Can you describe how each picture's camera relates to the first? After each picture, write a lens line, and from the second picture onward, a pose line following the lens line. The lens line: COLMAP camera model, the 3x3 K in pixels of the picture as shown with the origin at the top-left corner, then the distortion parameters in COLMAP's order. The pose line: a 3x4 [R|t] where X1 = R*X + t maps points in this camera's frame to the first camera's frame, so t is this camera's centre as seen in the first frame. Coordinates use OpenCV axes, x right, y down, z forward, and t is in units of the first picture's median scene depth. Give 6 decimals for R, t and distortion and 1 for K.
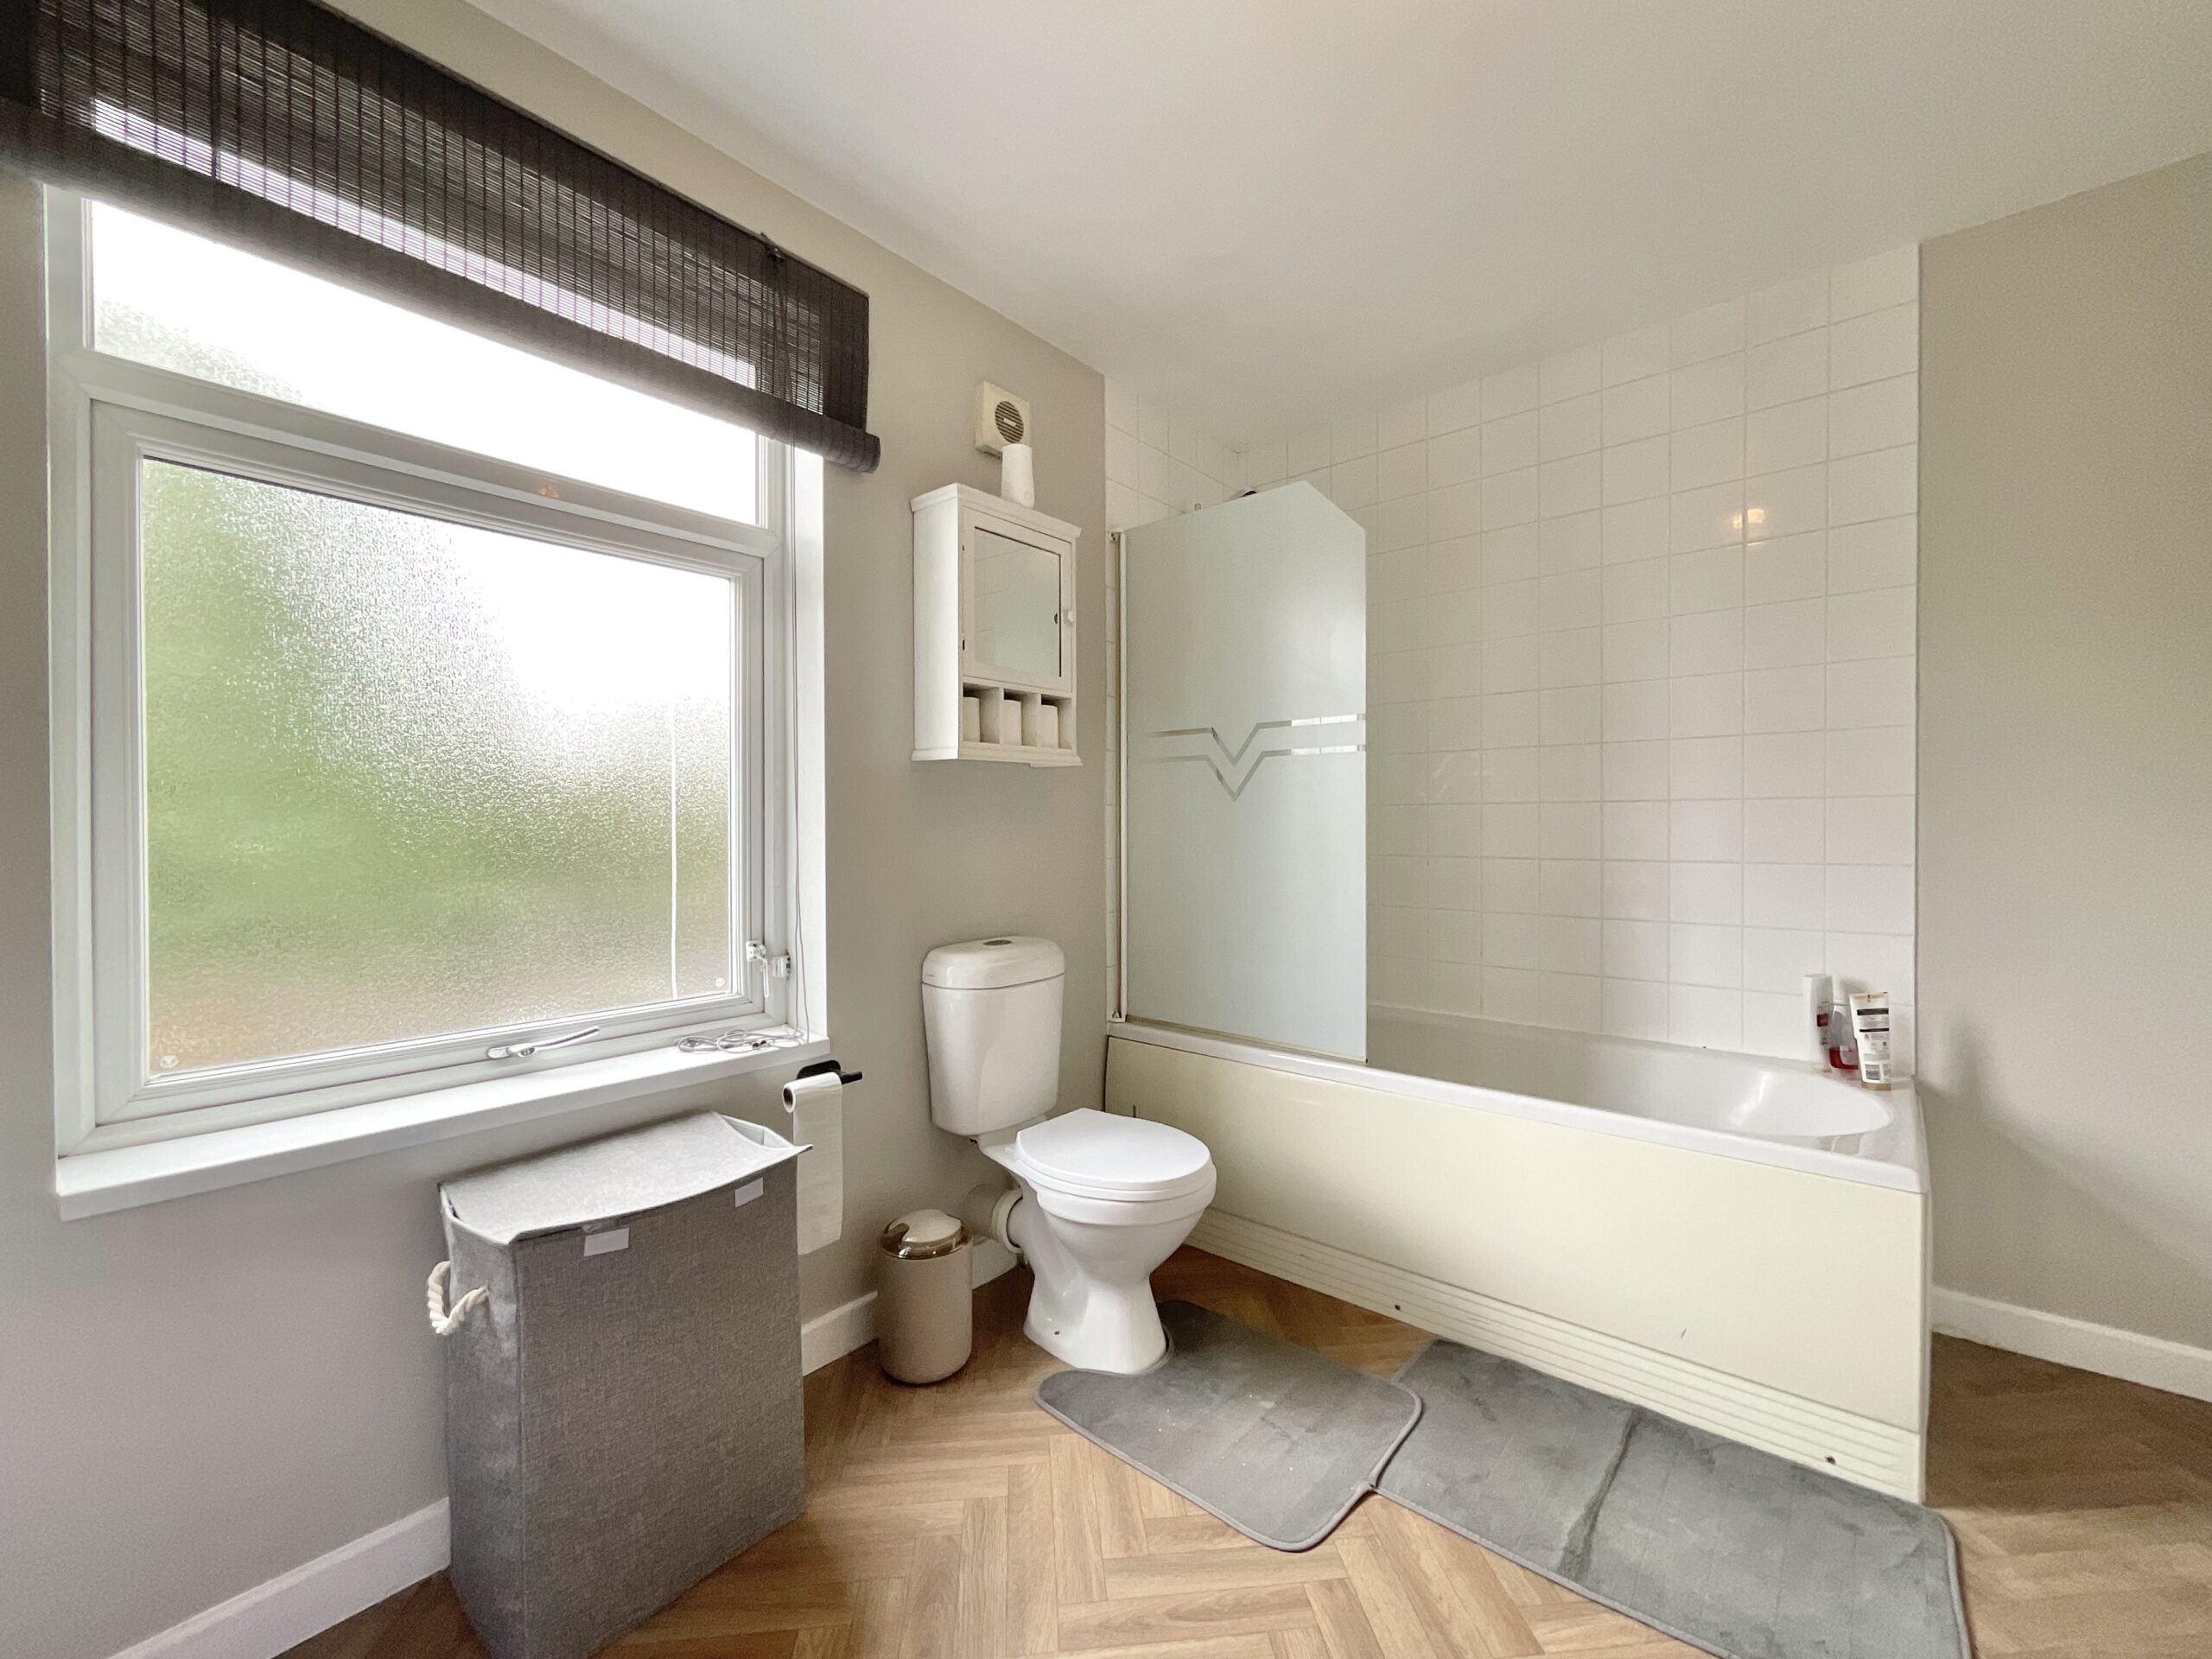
lens RADIAL K [[916.6, 0, 1108.2], [0, 916.6, 820.1], [0, 0, 1]] dist [0.000976, 0.000268]
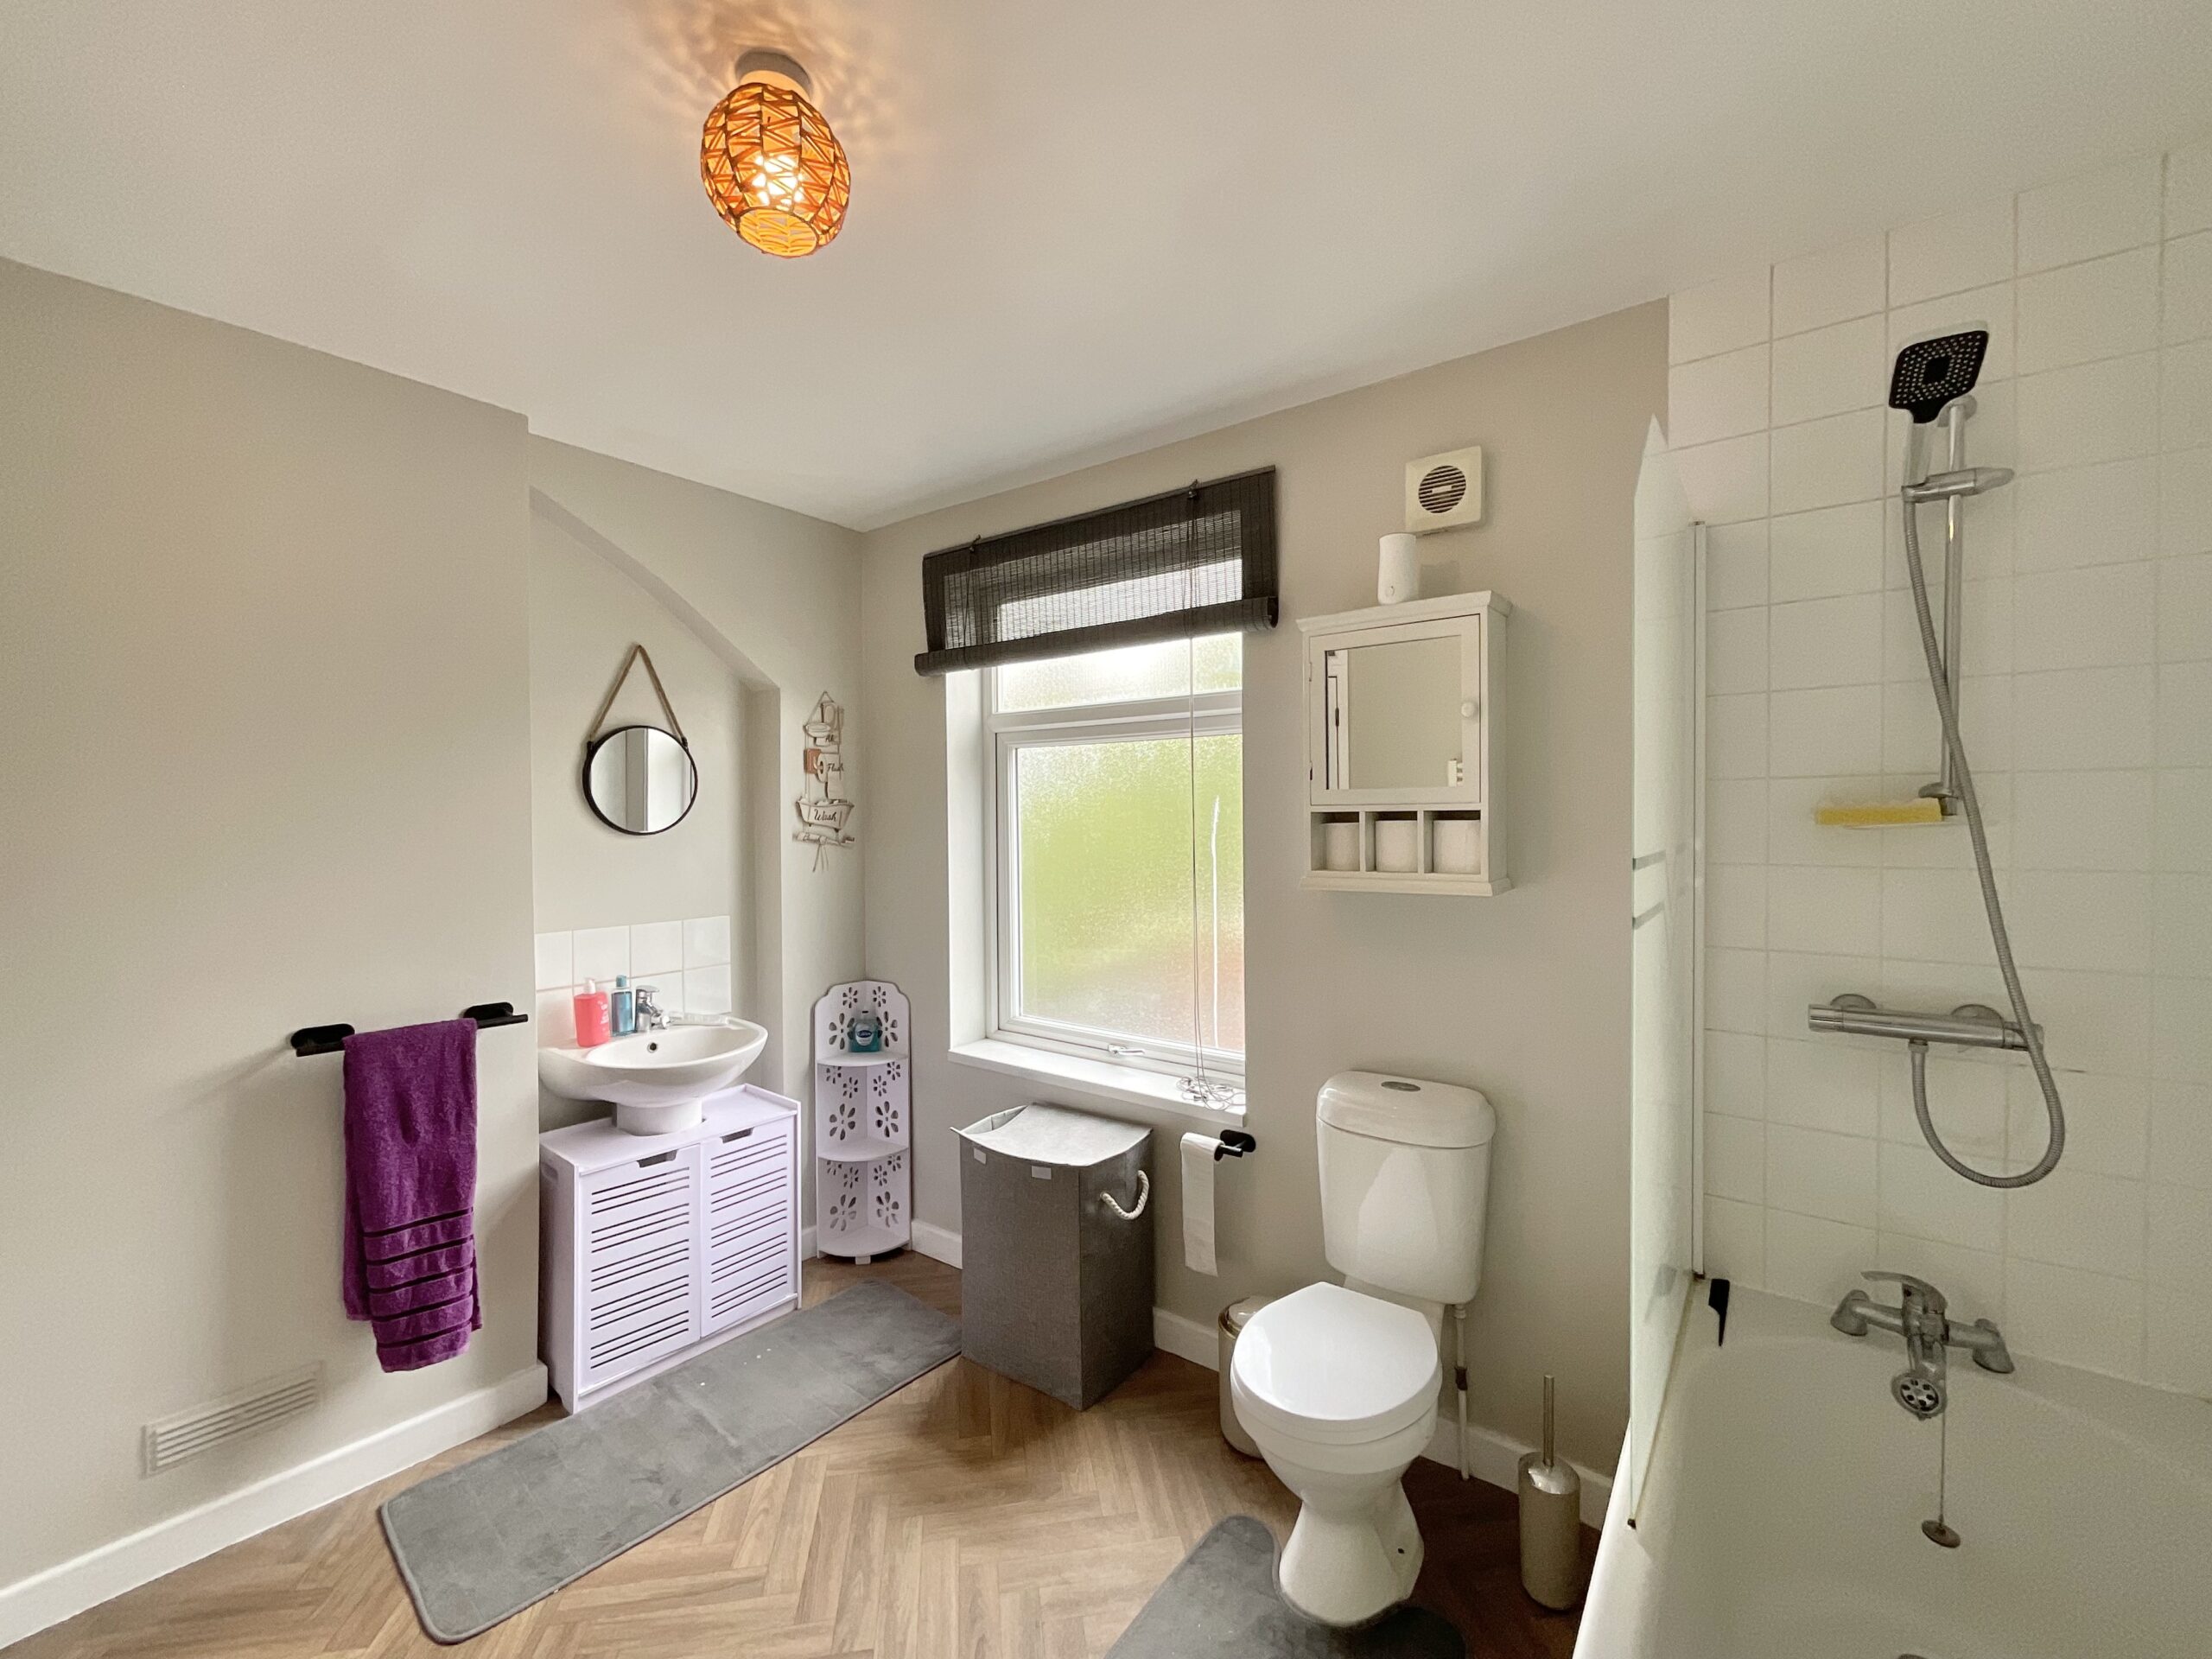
lens RADIAL K [[897.5, 0, 1106.0], [0, 897.5, 829.5], [0, 0, 1]] dist [-0.001207, 0.000046]
pose [[0.050681, 0.021633, -0.998481, 0.934846], [0.008467, 0.999720, 0.022090, -0.179722], [0.998679, -0.009574, 0.050484, 0.835704]]
